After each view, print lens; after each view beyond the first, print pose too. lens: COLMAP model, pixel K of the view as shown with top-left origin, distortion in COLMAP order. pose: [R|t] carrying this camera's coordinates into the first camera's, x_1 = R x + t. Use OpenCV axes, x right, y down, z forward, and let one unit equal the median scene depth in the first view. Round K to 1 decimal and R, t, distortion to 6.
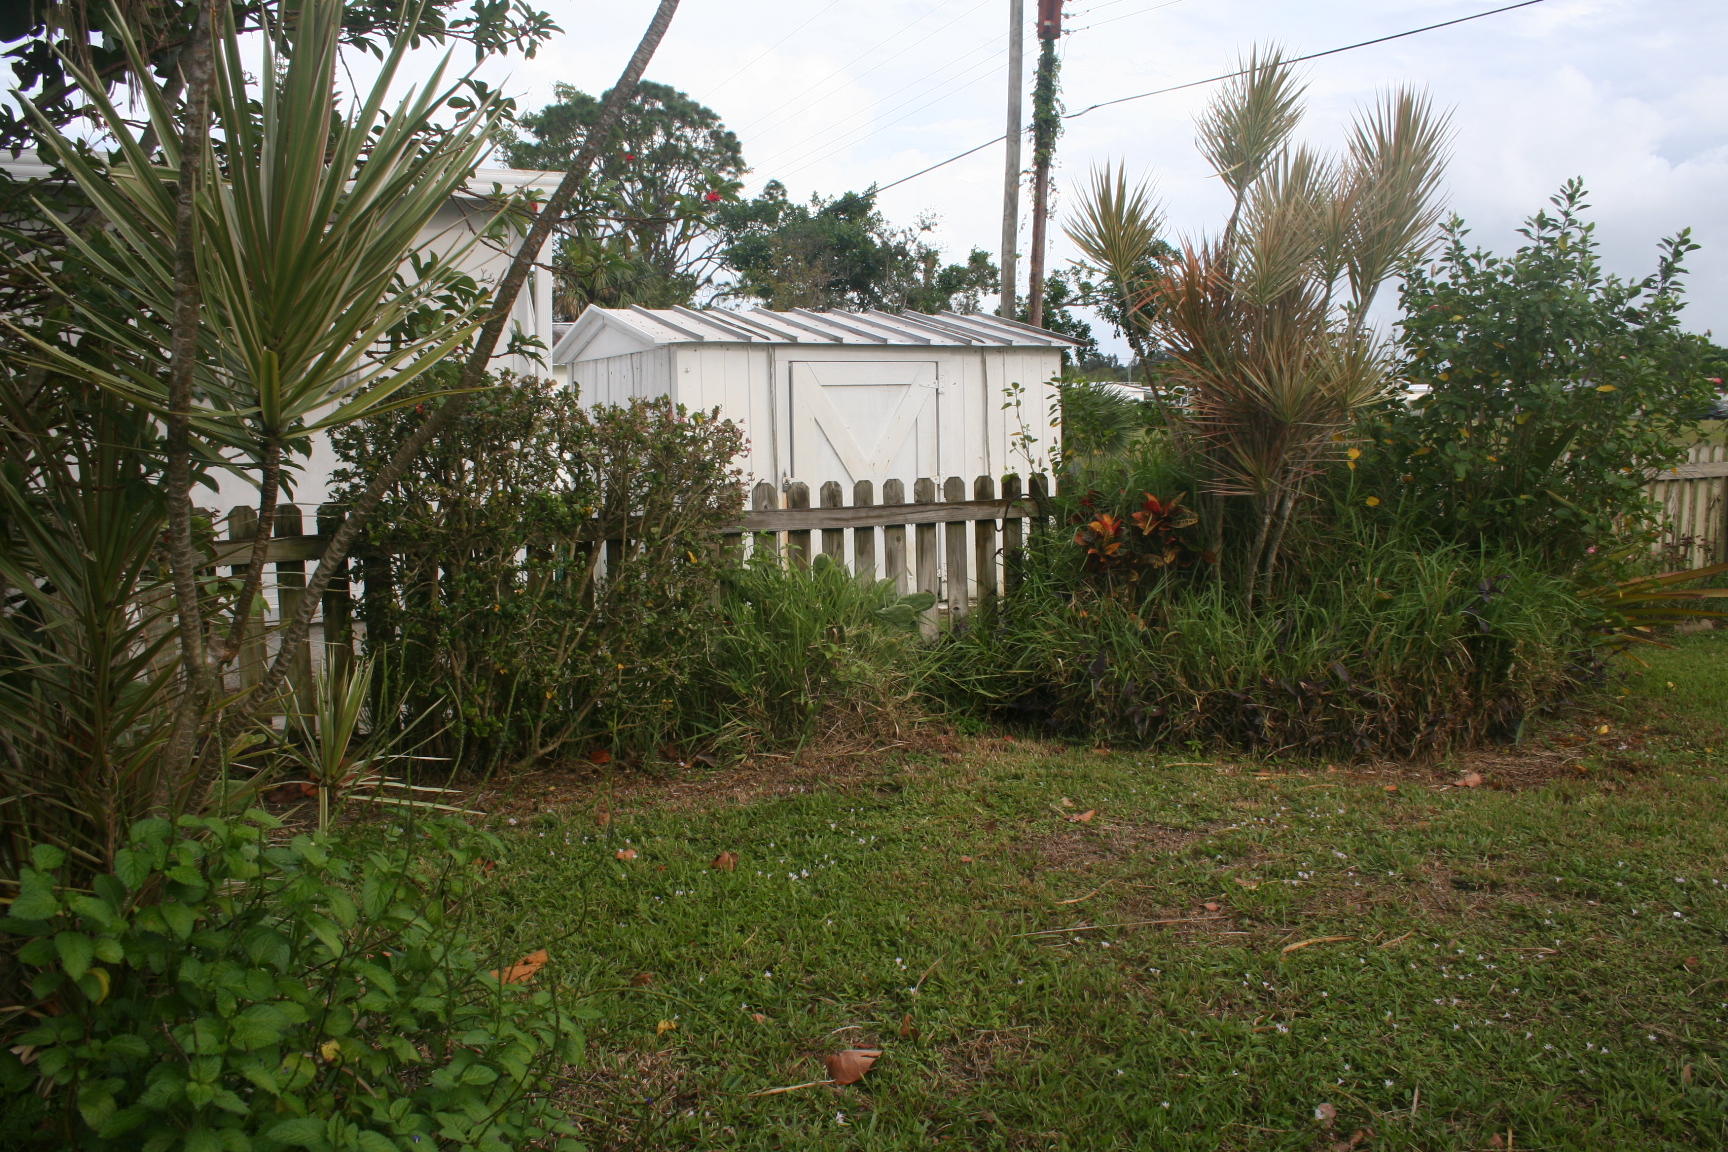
lens RADIAL K [[1426.4, 0, 864.0], [0, 1426.4, 576.0], [0, 0, 1]] dist [-0.157993, 0.139221]
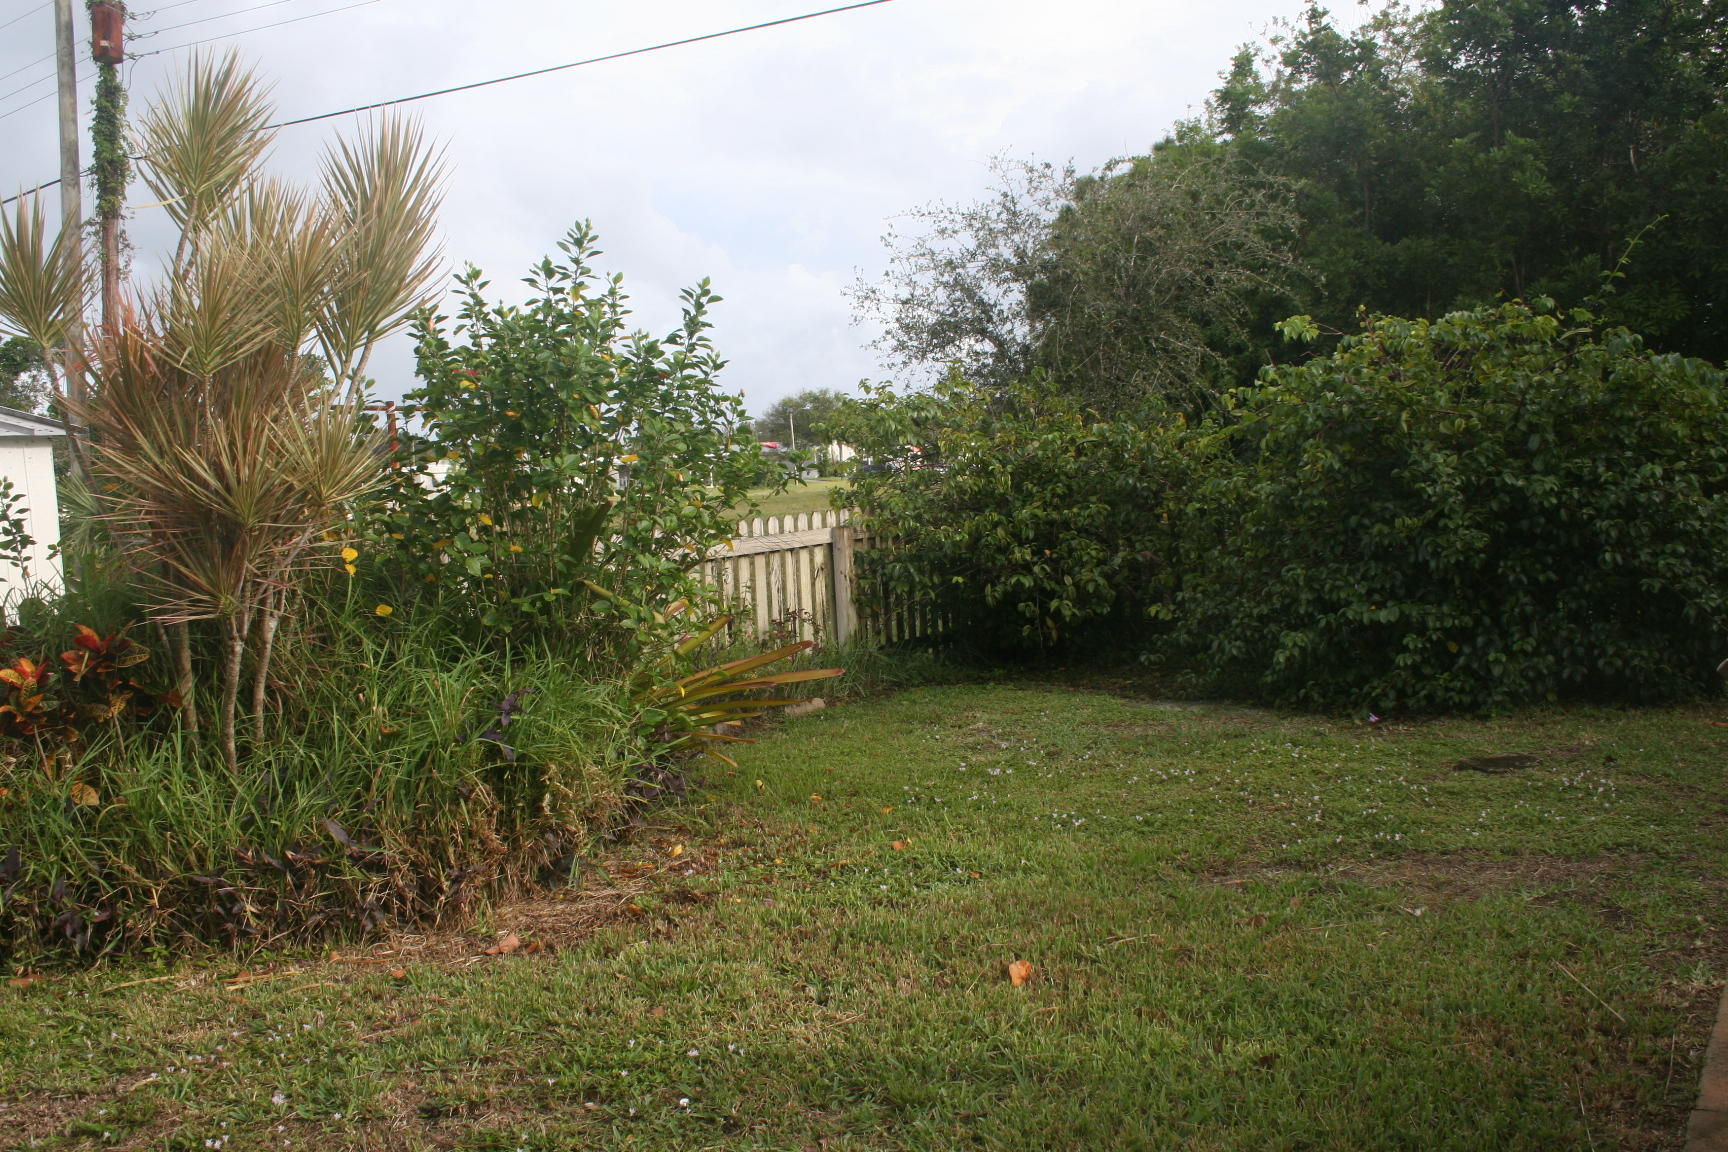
lens RADIAL K [[1582.5, 0, 856.3], [0, 1582.5, 577.1], [0, 0, 1]] dist [-0.146077, 0.146116]
pose [[0.860441, -0.069704, 0.504759, 0.151293], [0.101791, 0.994146, -0.036232, -0.012452], [-0.499279, 0.082555, 0.862499, 0.078335]]
